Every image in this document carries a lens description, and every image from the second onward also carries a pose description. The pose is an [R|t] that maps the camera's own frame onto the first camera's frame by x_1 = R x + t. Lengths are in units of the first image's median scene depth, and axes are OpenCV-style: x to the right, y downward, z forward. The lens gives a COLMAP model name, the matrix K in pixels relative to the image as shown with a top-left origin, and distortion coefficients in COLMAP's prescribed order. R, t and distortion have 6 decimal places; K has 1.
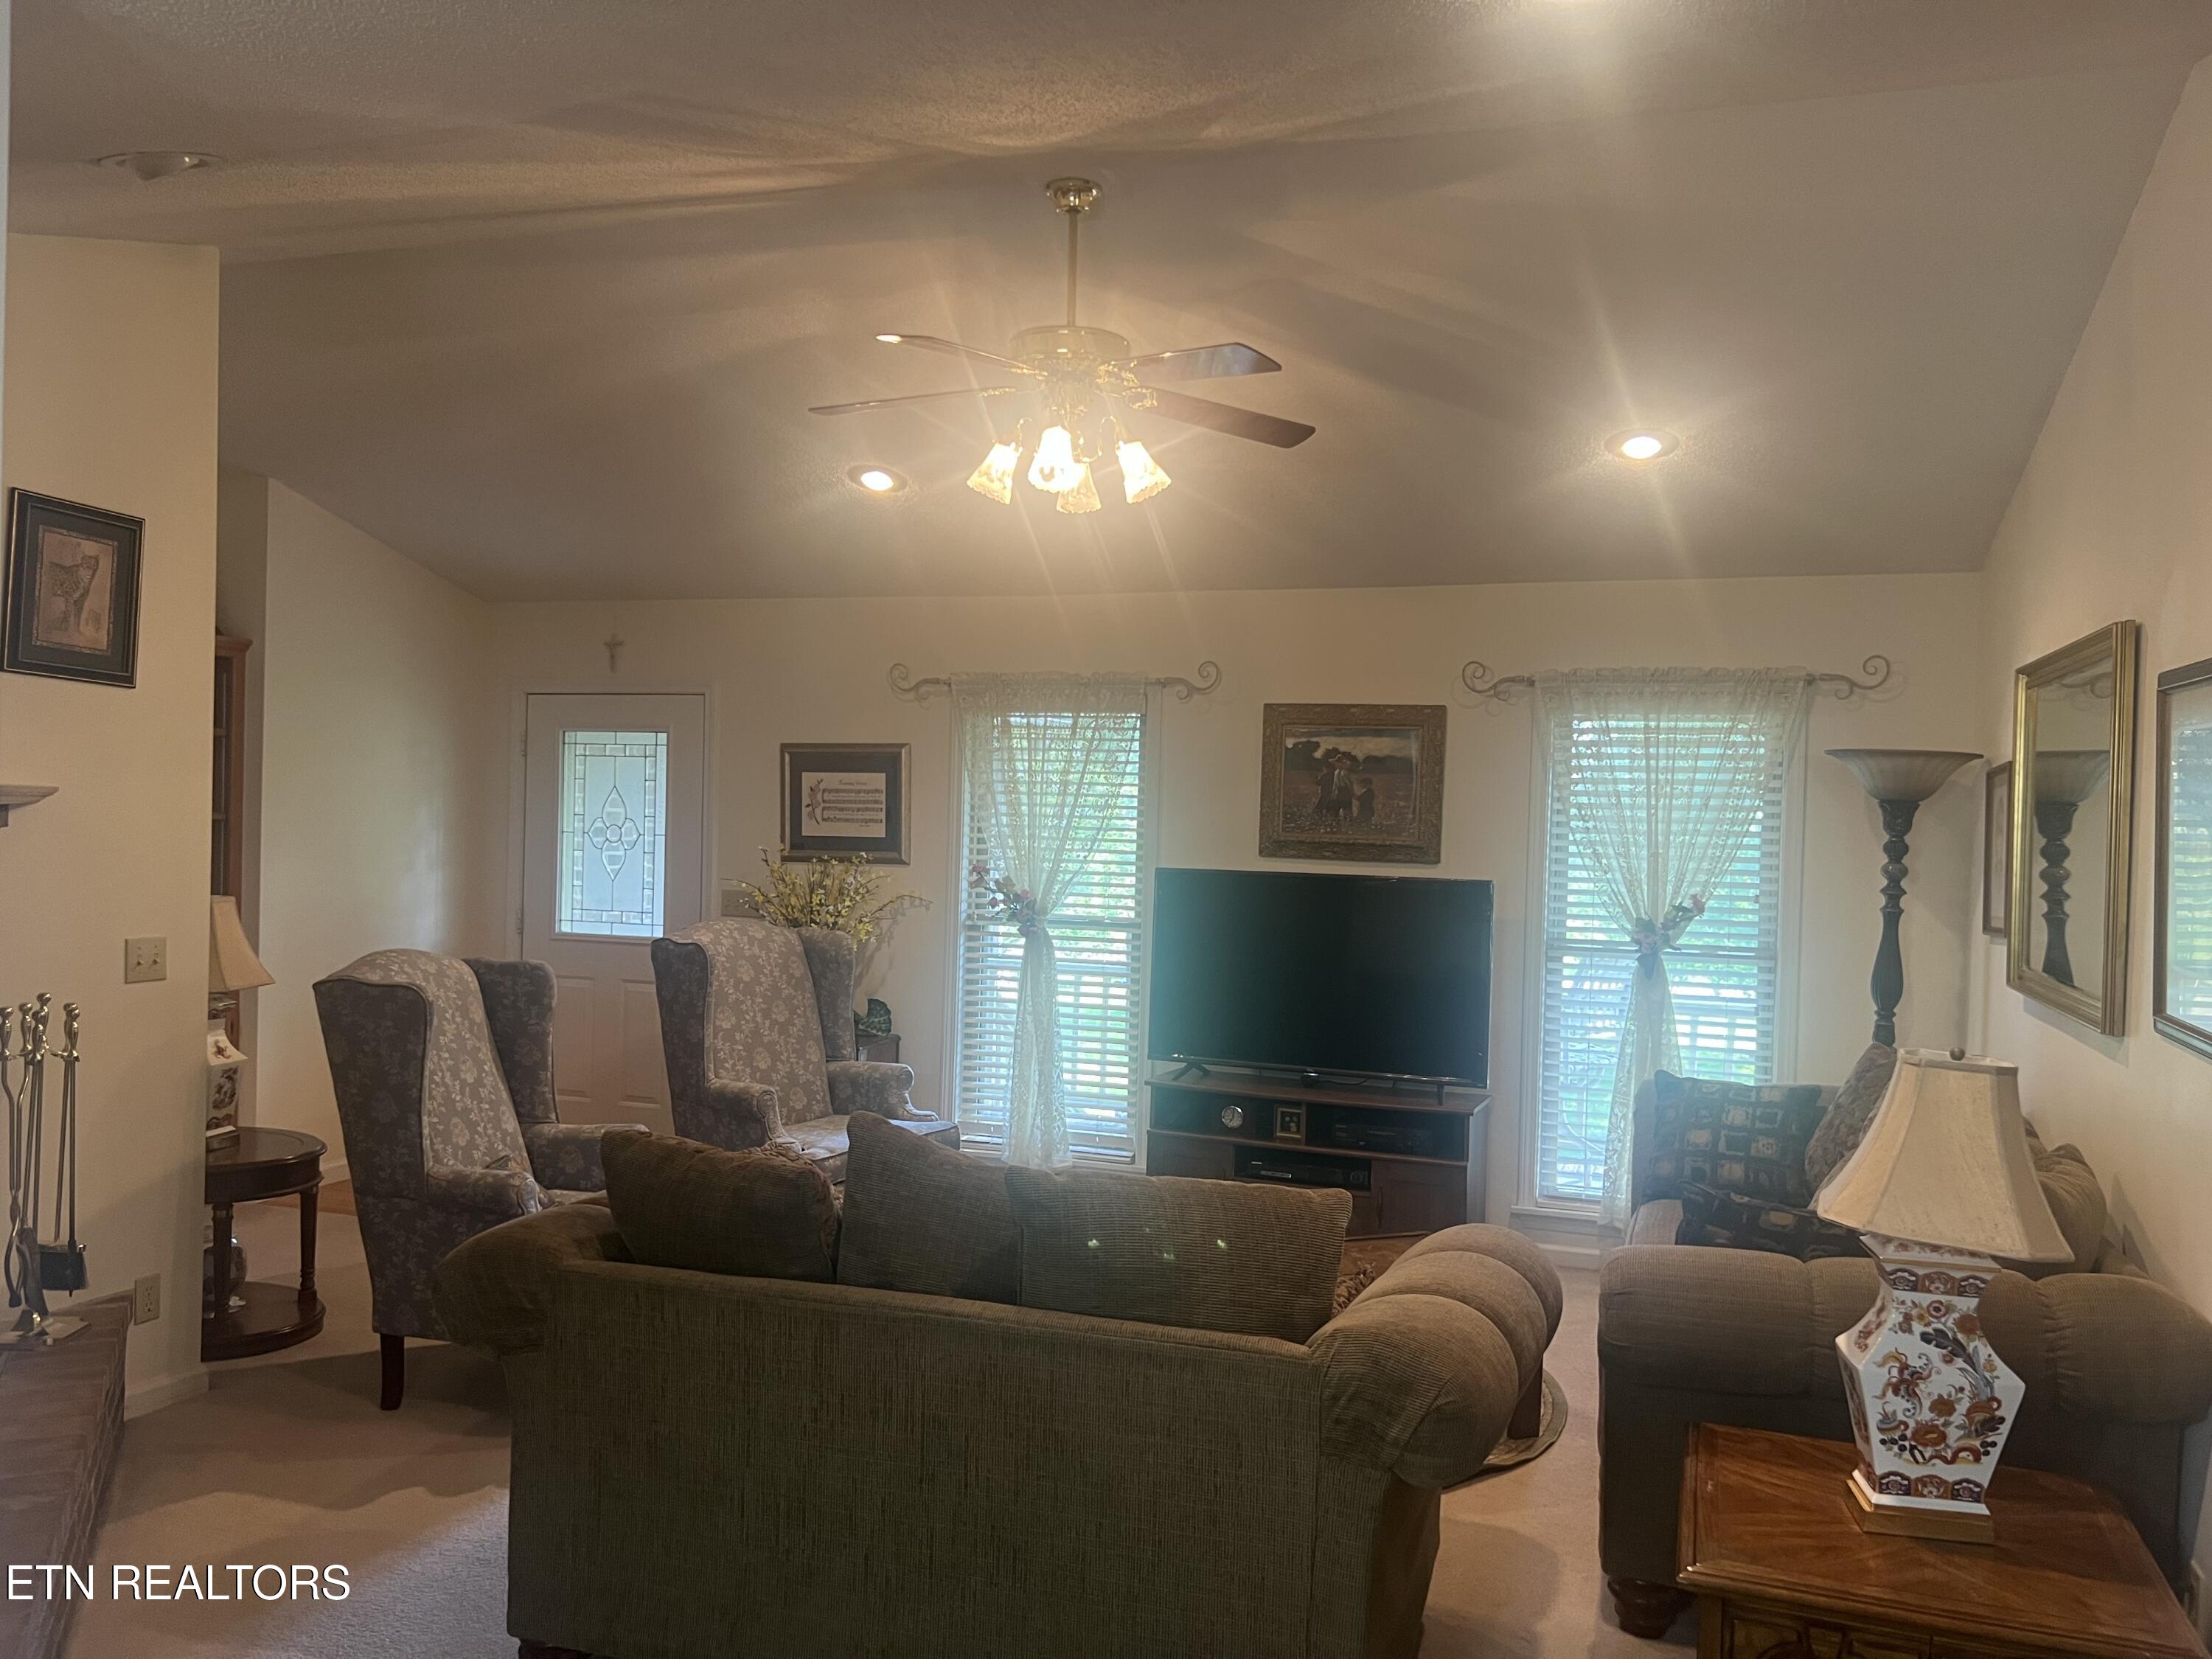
lens RADIAL K [[1667.5, 0, 1125.1], [0, 1667.5, 831.8], [0, 0, 1]] dist [0.063789, -0.071082]
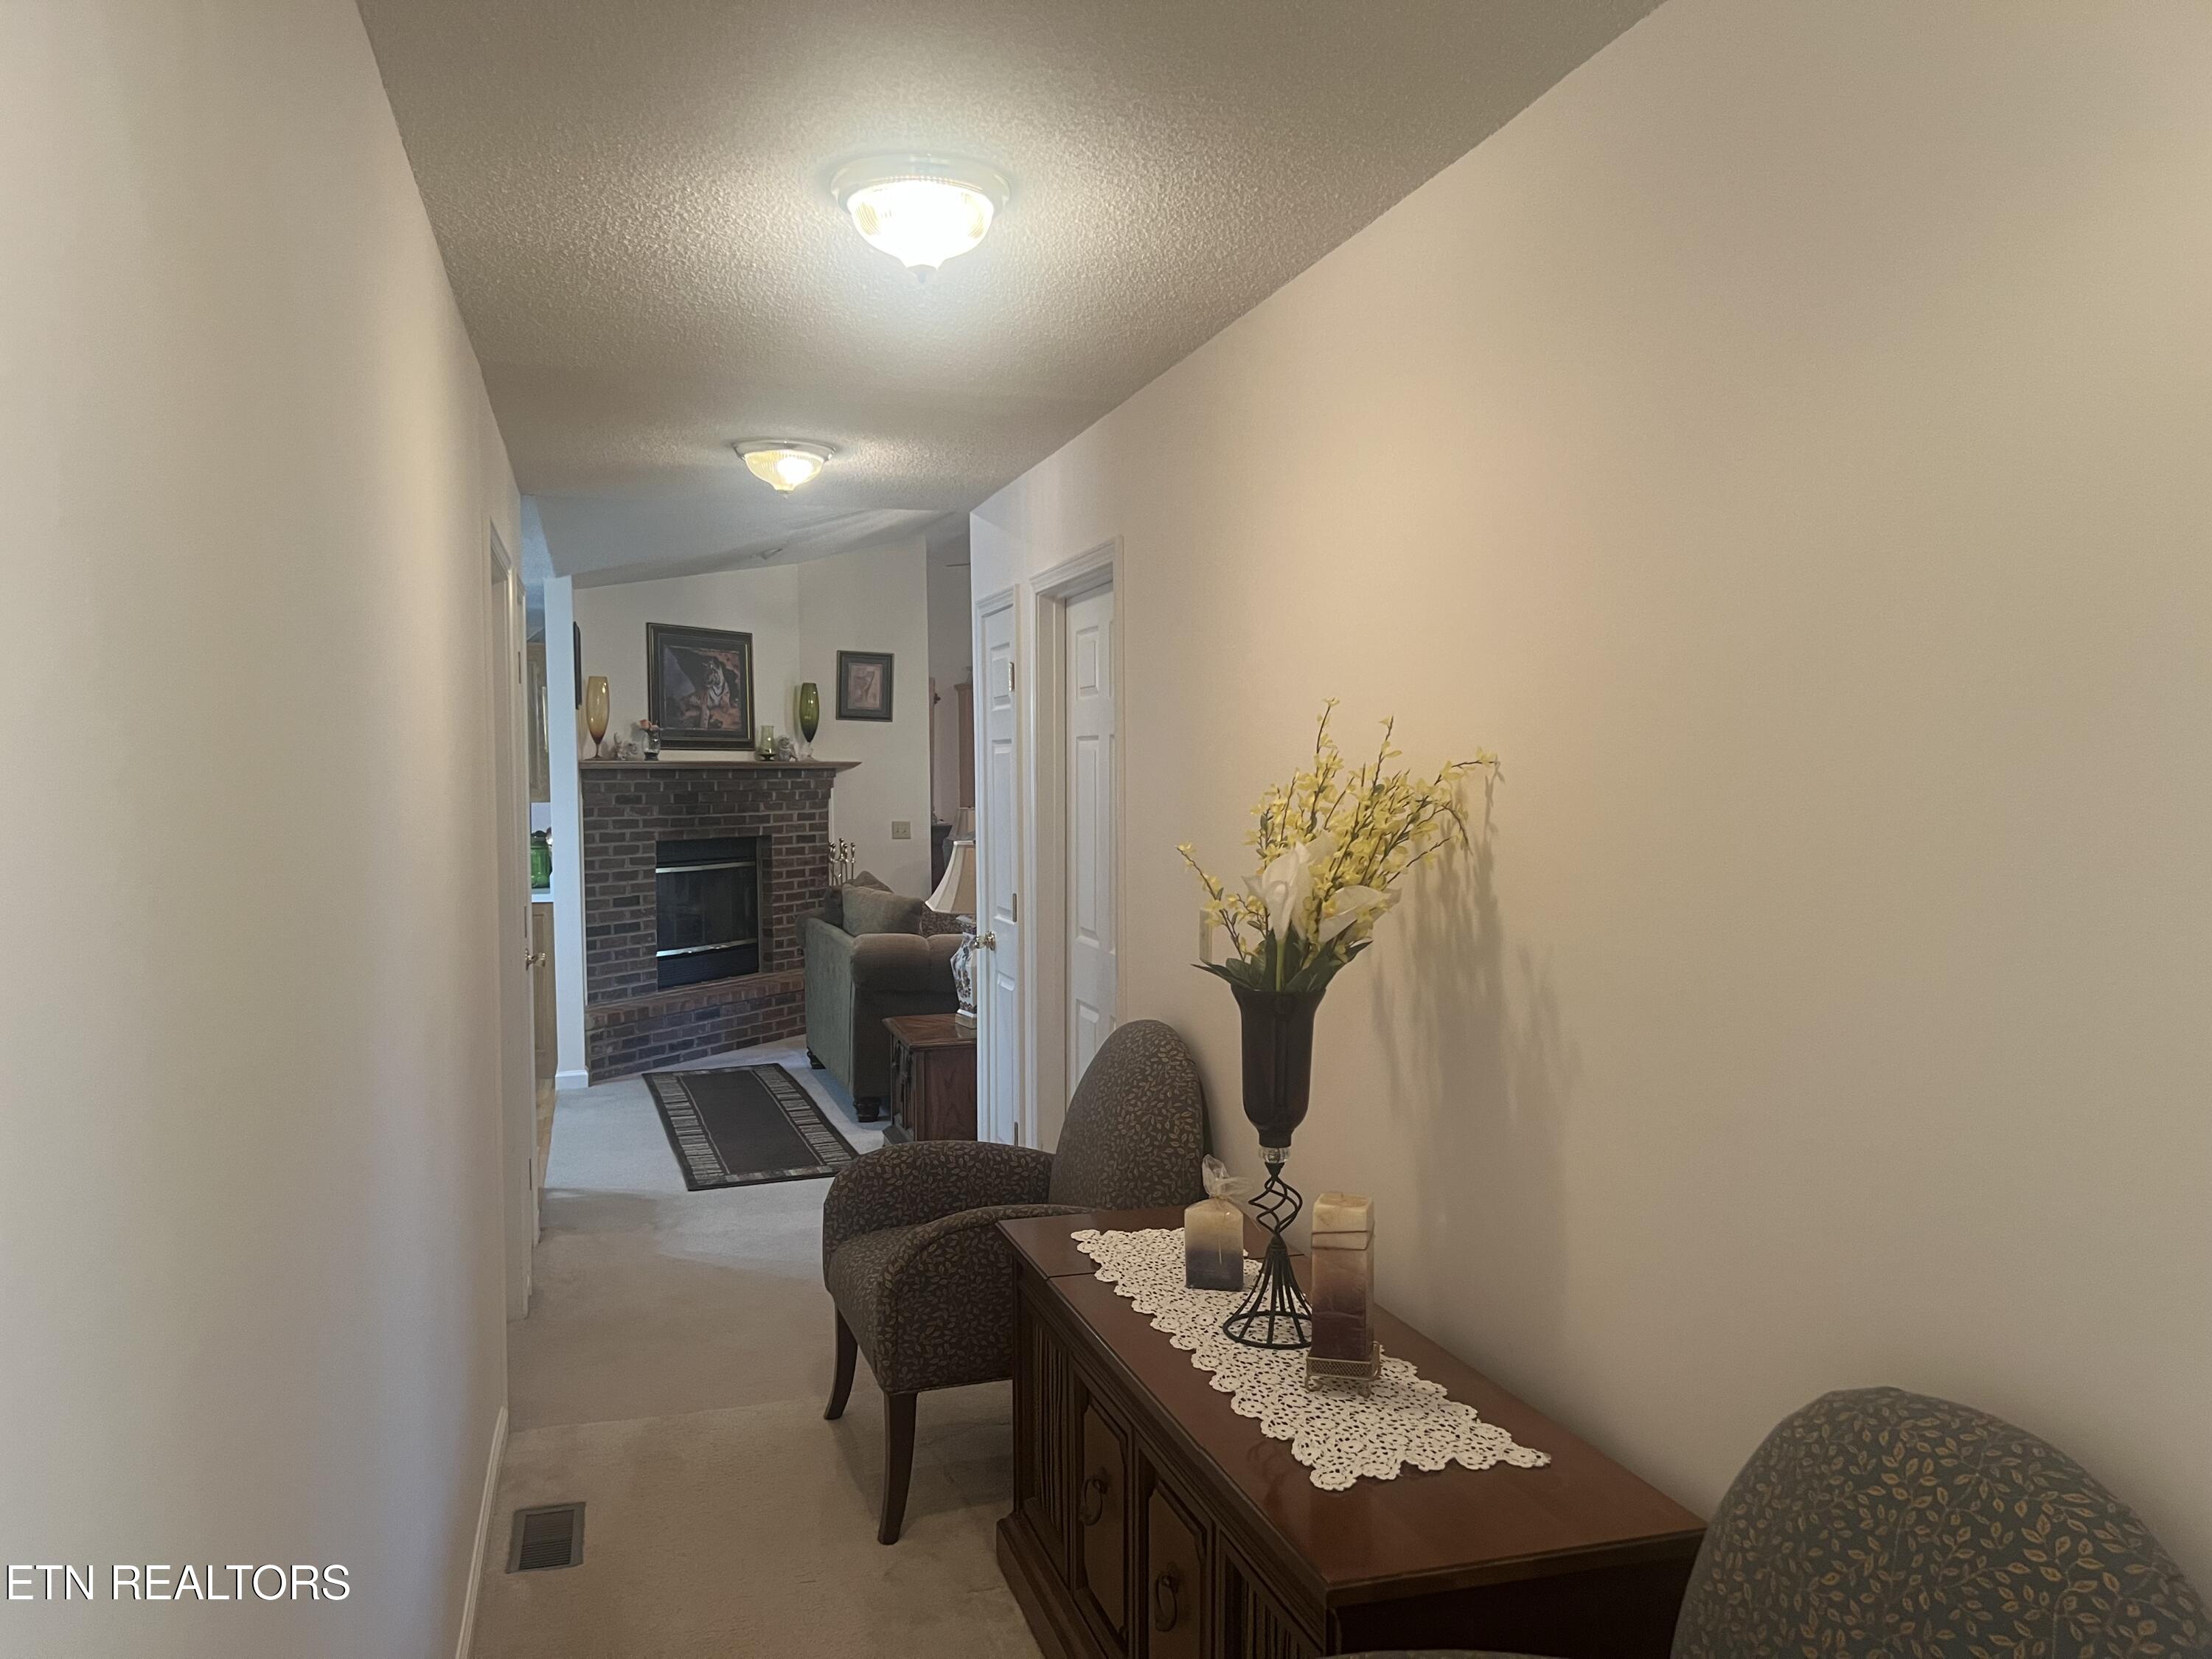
lens RADIAL K [[1667.5, 0, 1126.0], [0, 1667.5, 834.6], [0, 0, 1]] dist [0.063789, -0.071082]
pose [[0.589239, -0.000248, -0.807959, 1.147973], [0.016904, 0.999785, 0.012020, 0.042370], [0.807782, -0.020740, 0.589117, -0.132613]]
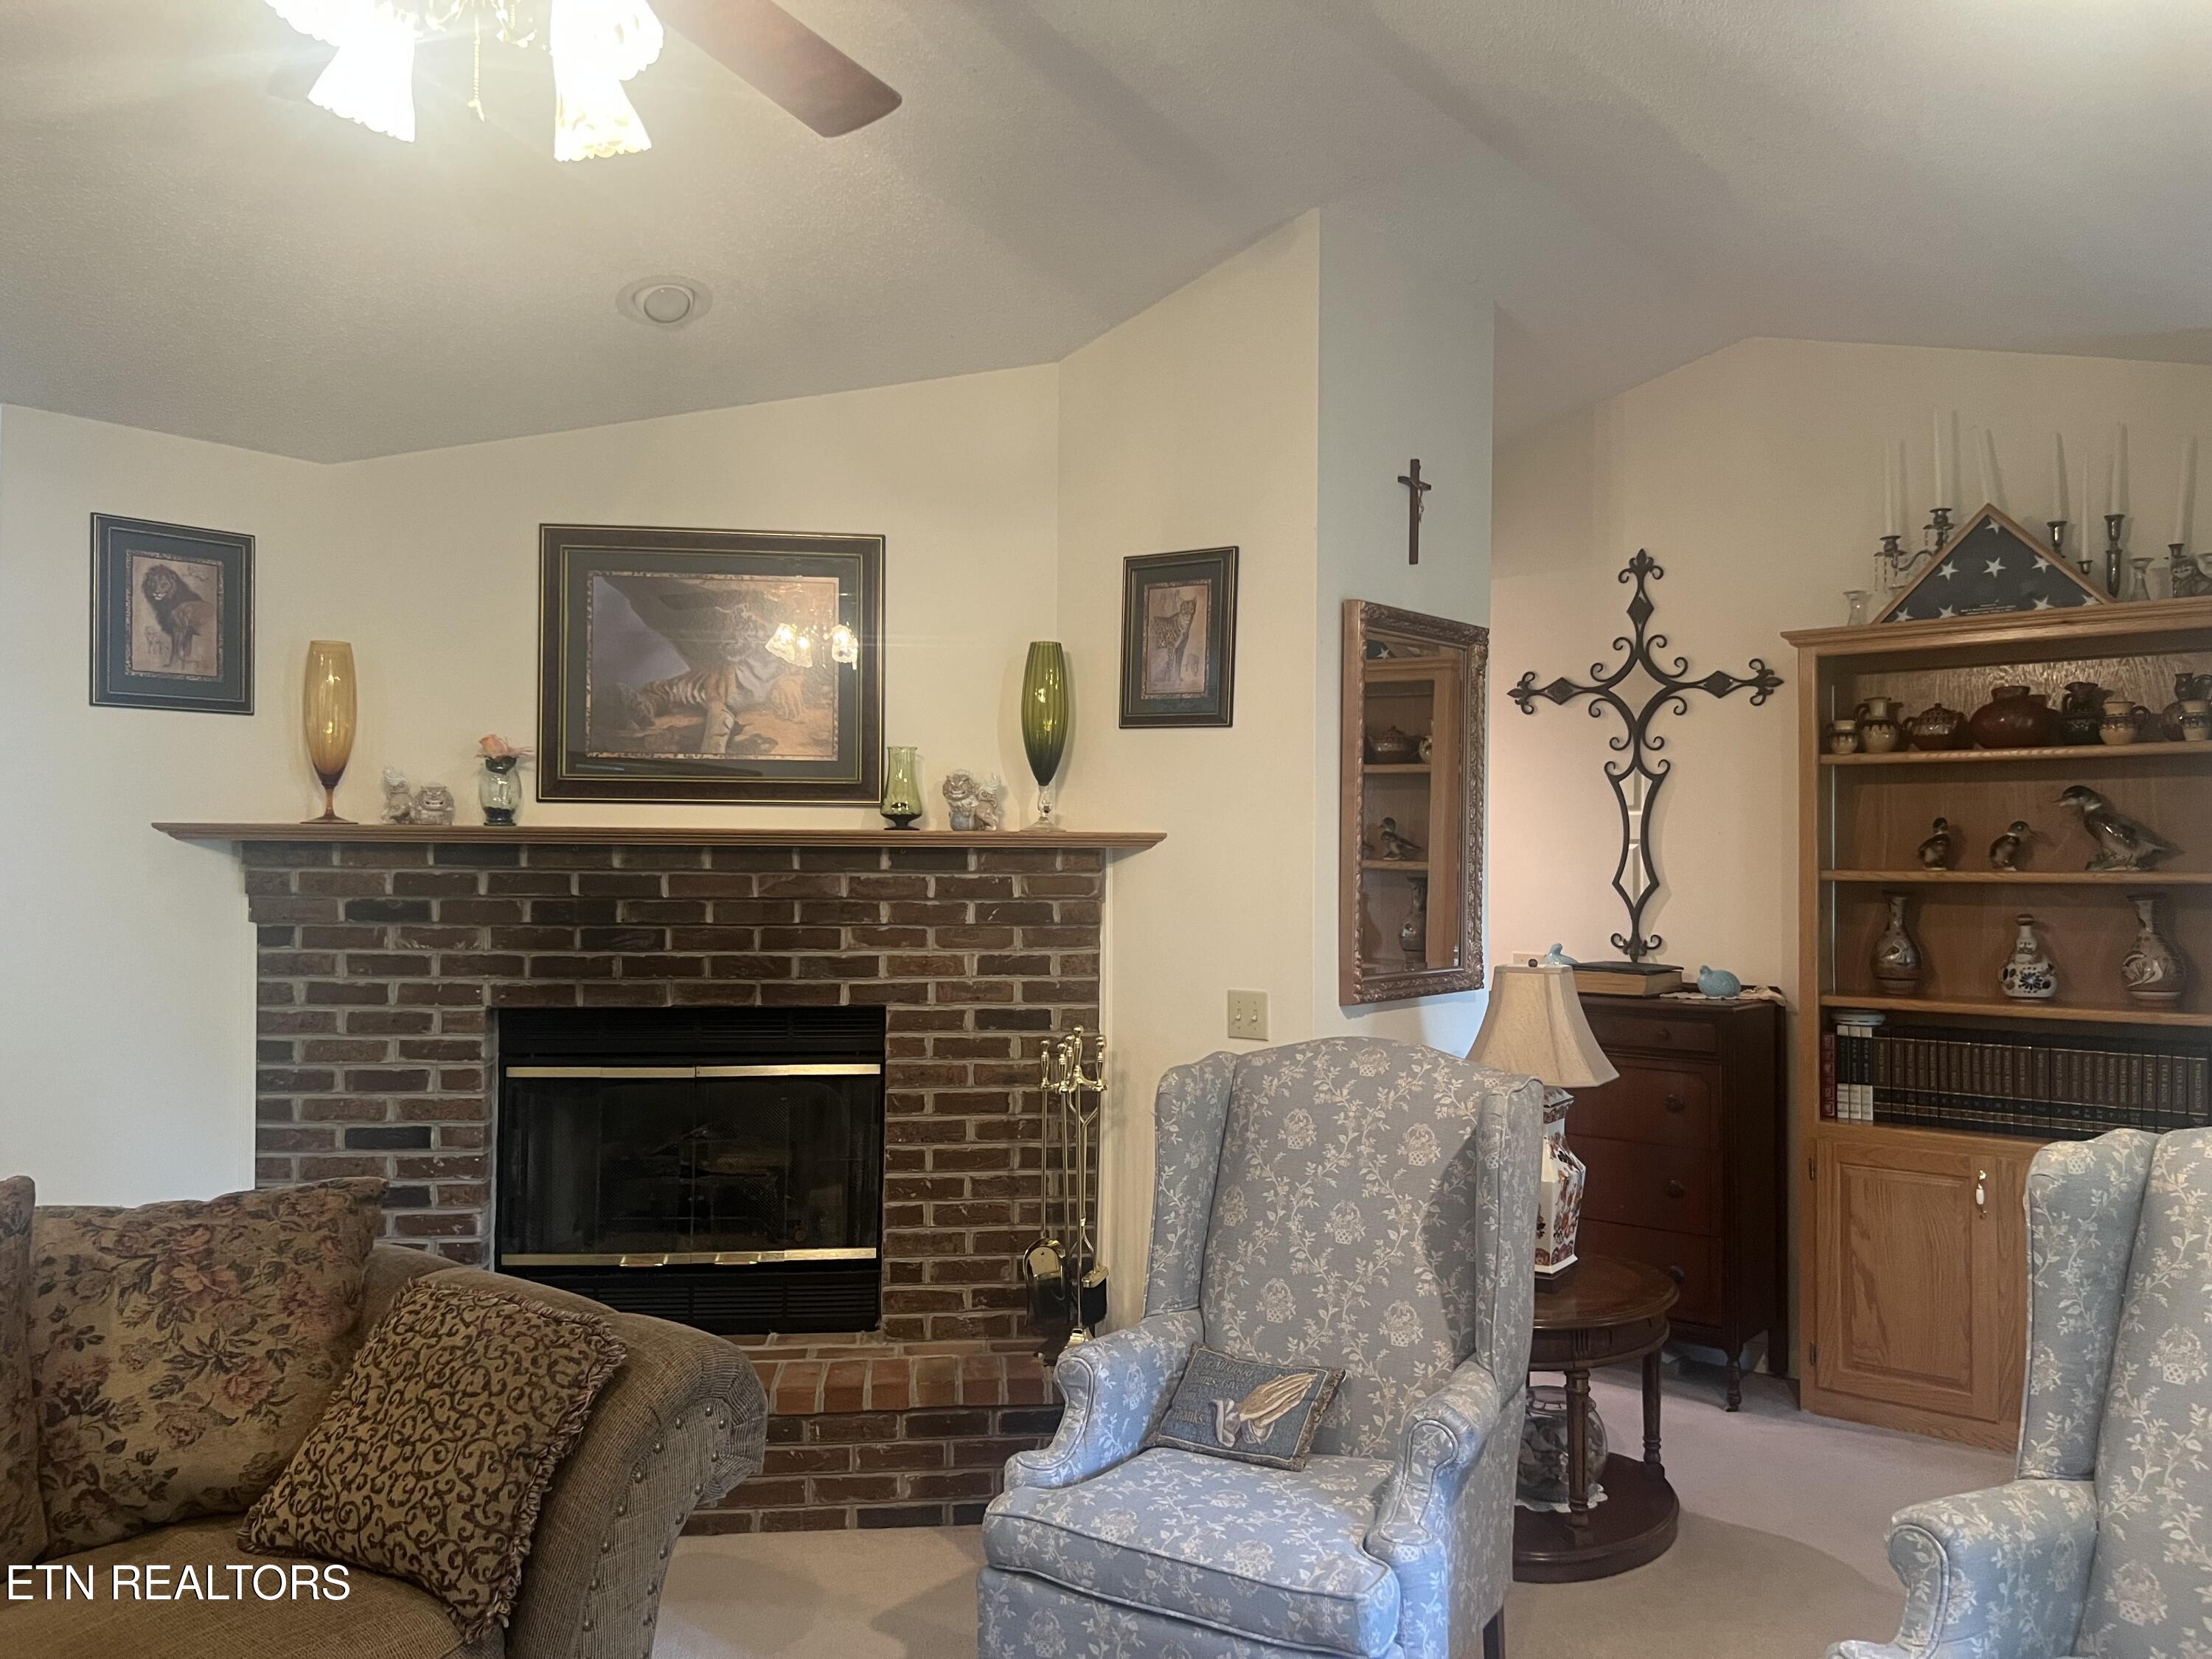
lens RADIAL K [[1667.5, 0, 1114.5], [0, 1667.5, 834.5], [0, 0, 1]] dist [0.063789, -0.071082]
pose [[-0.337059, -0.044392, -0.940436, 0.223123], [-0.024440, 0.998964, -0.038395, 0.009789], [0.941166, 0.010043, -0.337795, 0.884519]]
